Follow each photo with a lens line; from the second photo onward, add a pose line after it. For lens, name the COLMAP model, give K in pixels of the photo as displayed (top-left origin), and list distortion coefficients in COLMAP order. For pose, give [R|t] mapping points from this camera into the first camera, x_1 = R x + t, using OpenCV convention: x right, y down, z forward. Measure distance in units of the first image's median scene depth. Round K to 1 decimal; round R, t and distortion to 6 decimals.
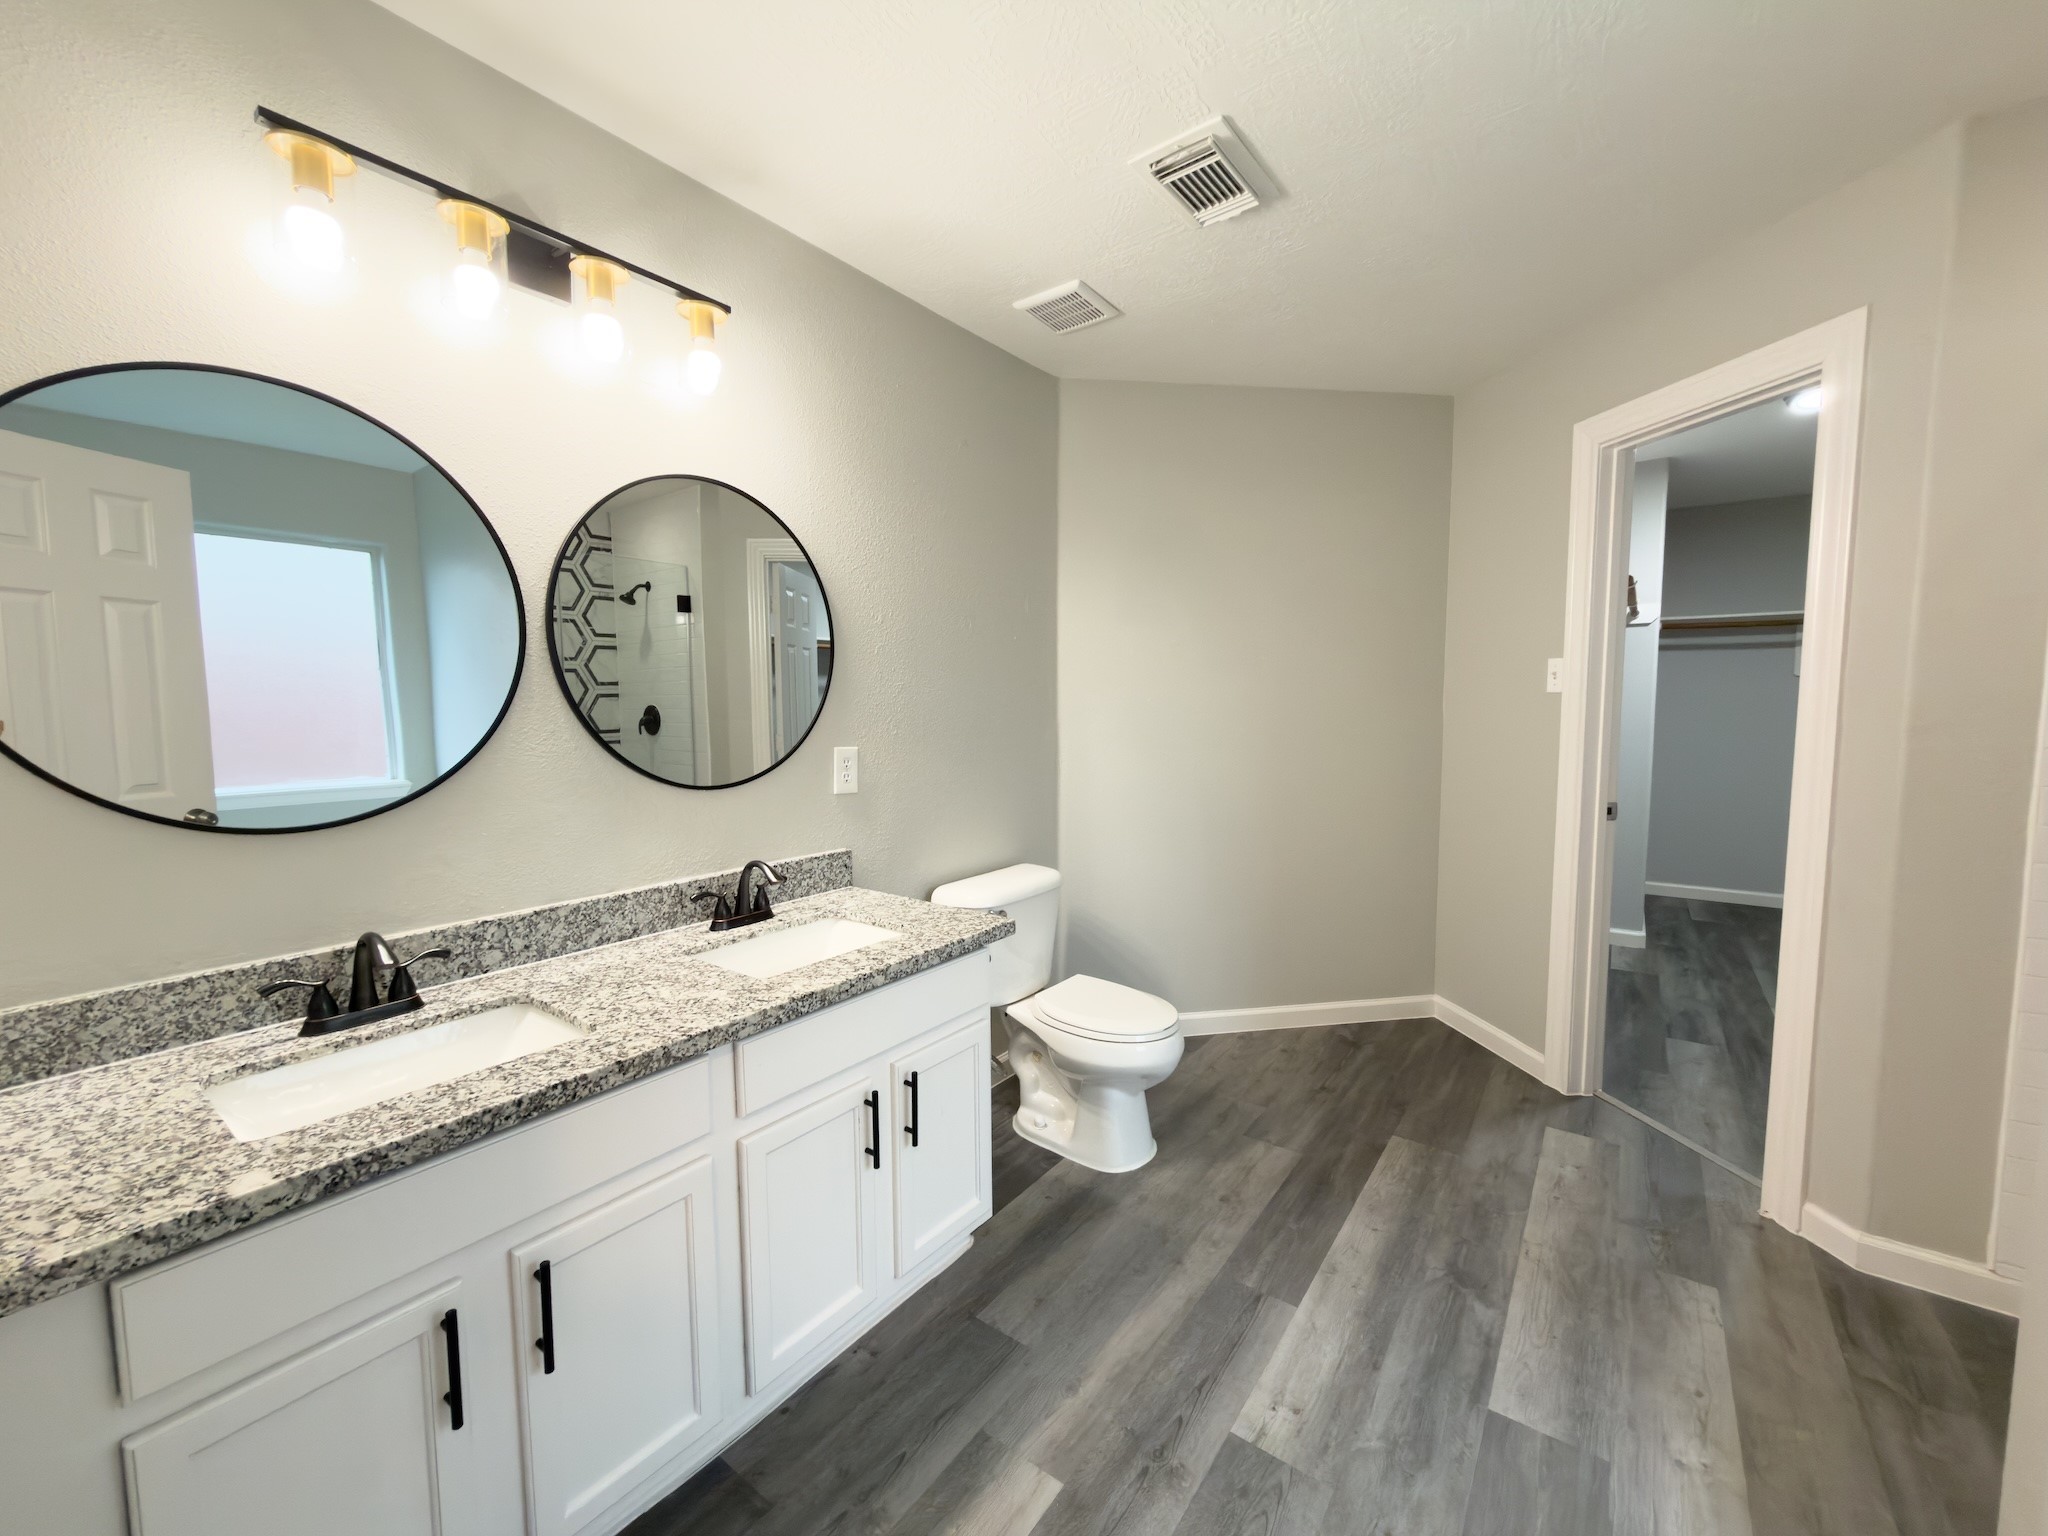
lens RADIAL K [[812.4, 0, 1025.4], [0, 812.4, 768.7], [0, 0, 1]] dist [-0.000439, 0.000436]
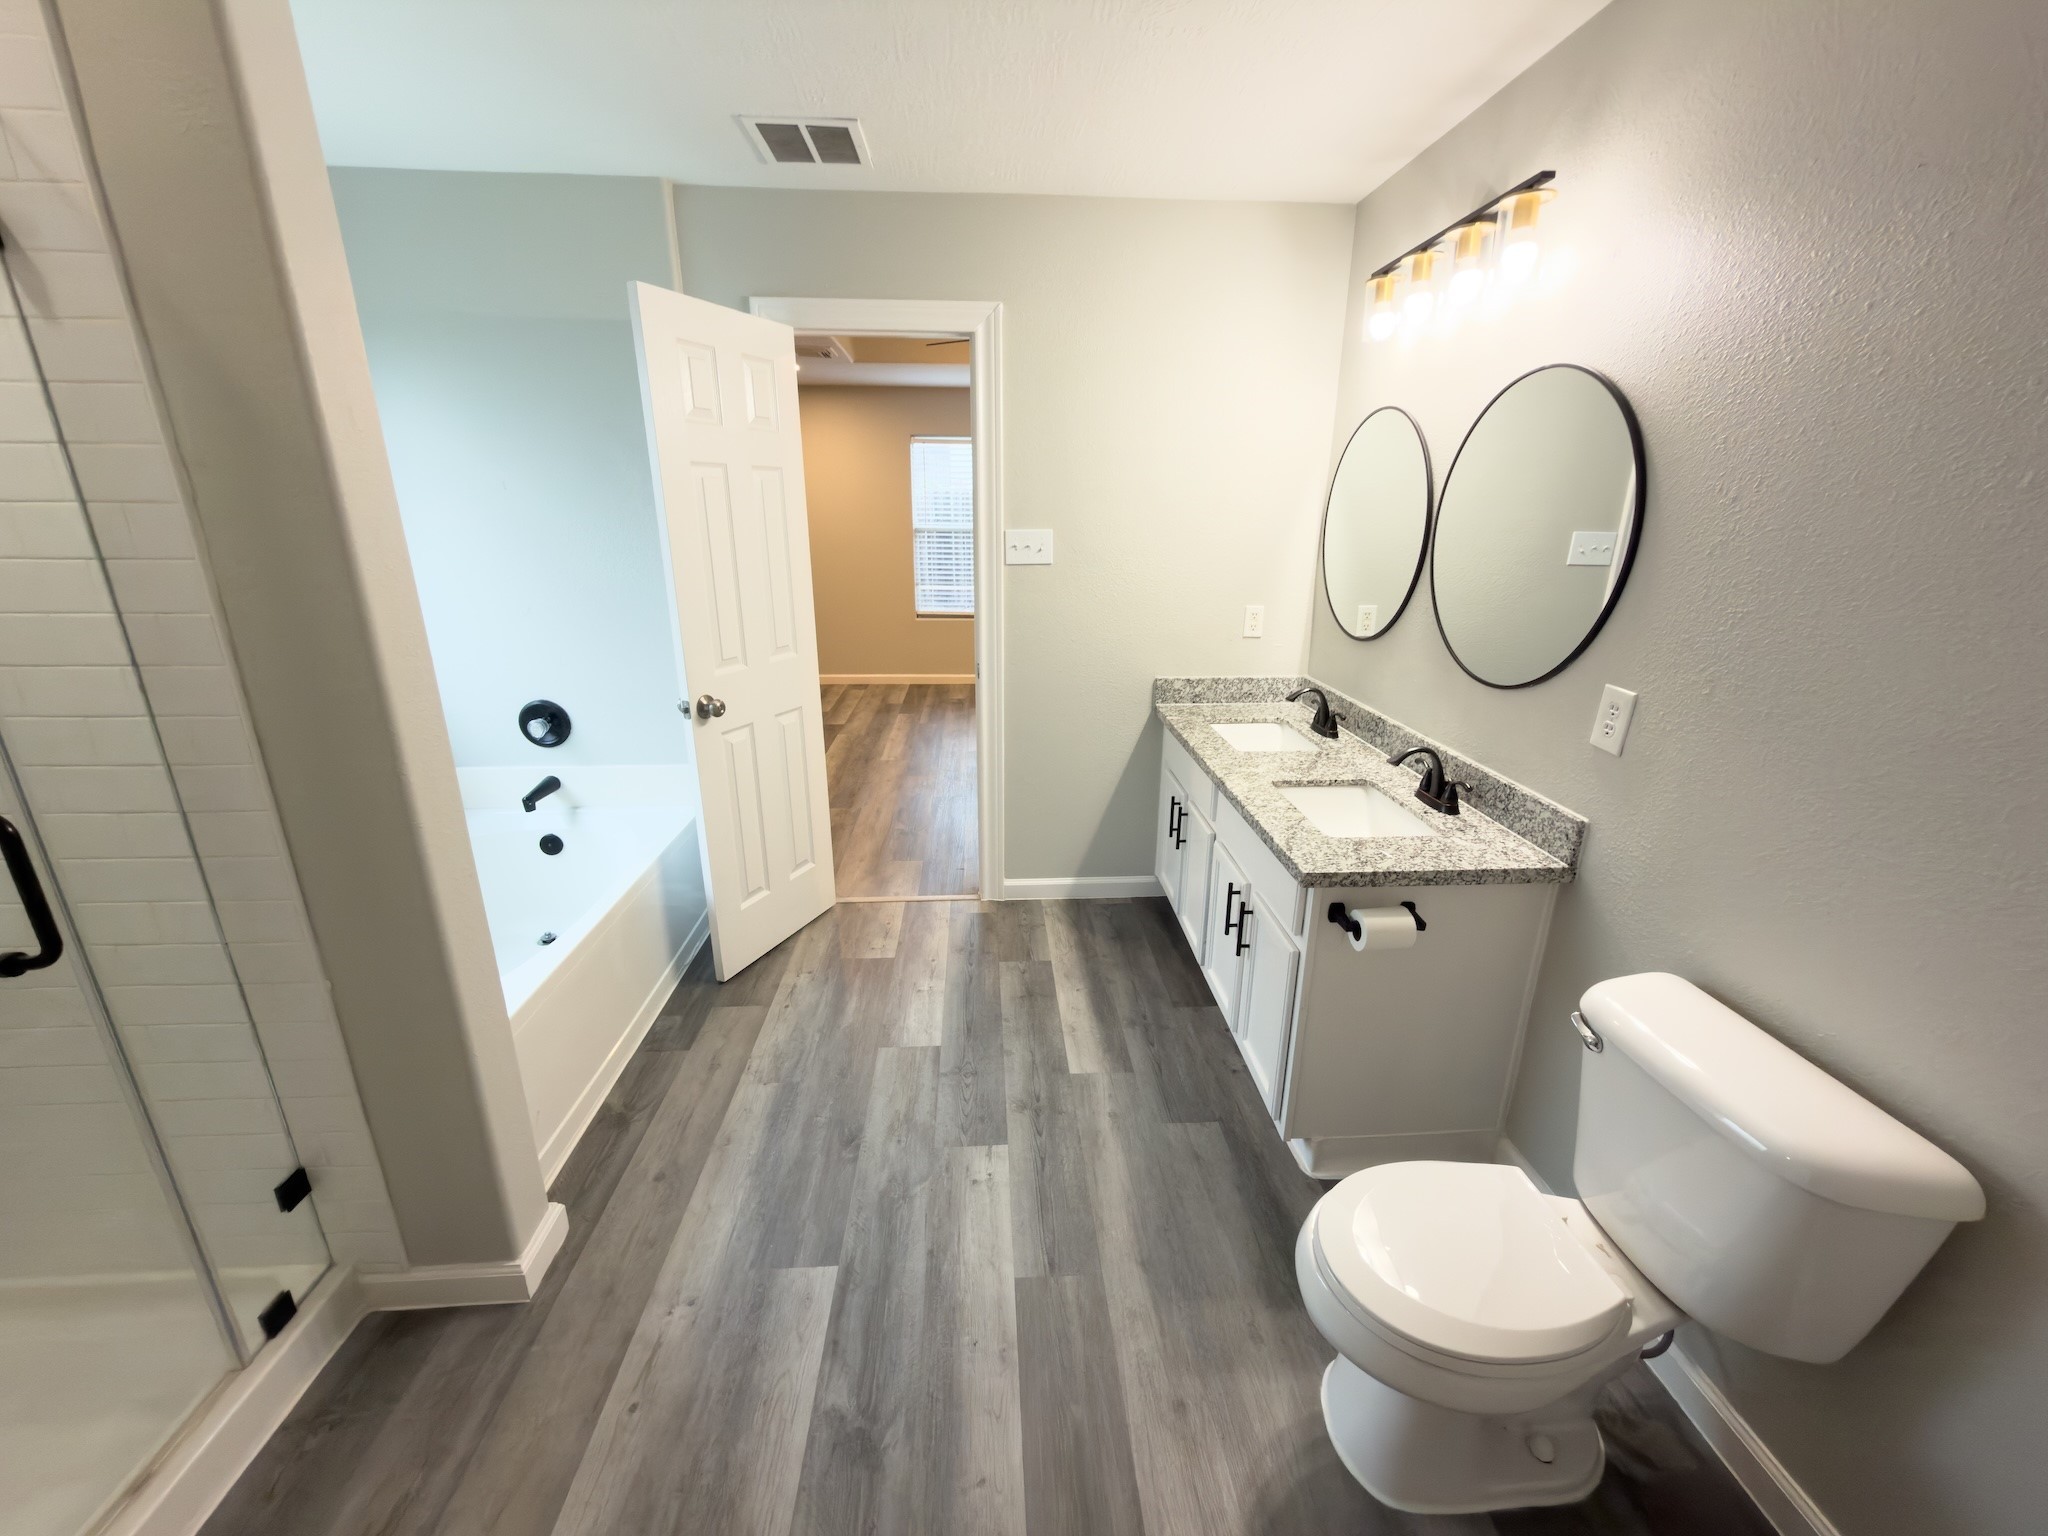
lens RADIAL K [[812.4, 0, 1025.4], [0, 812.4, 768.7], [0, 0, 1]] dist [-0.000439, 0.000436]
pose [[-0.765775, 0.196370, -0.612395, 0.878253], [-0.056637, 0.927949, 0.368379, -0.269787], [0.640610, 0.316780, -0.699478, 1.647693]]
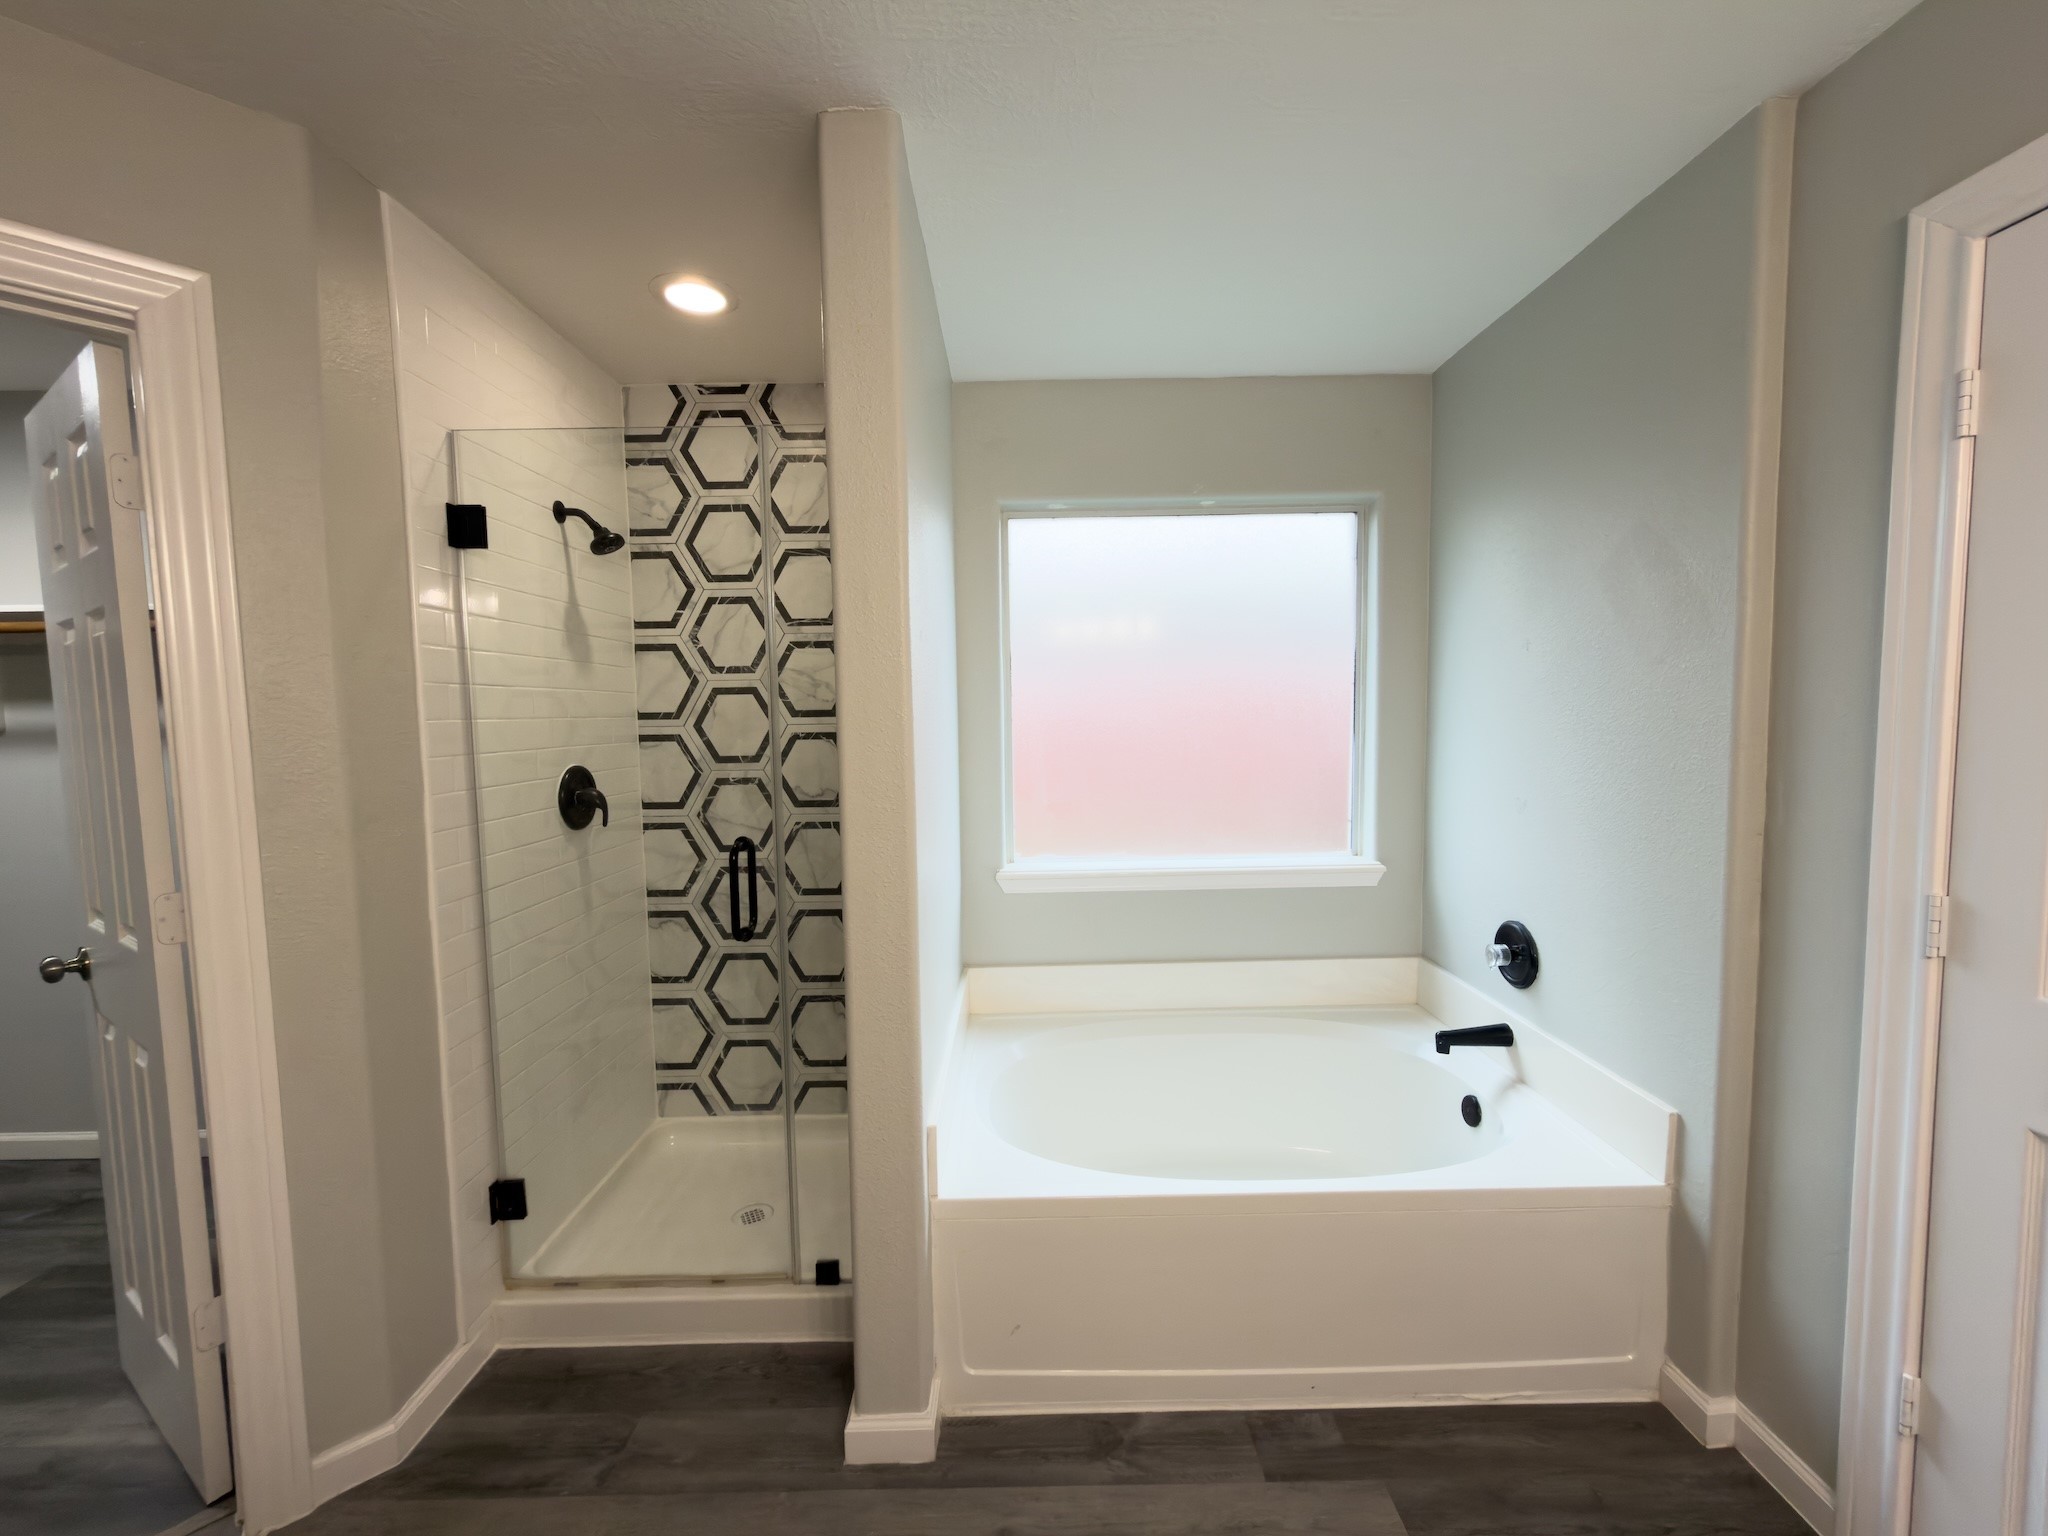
lens RADIAL K [[812.4, 0, 1025.4], [0, 812.4, 768.7], [0, 0, 1]] dist [-0.000439, 0.000436]
pose [[-0.601731, -0.039246, 0.797734, -0.022135], [0.091353, 0.988855, 0.117556, -0.165470], [-0.793457, 0.143613, -0.591440, 1.033303]]
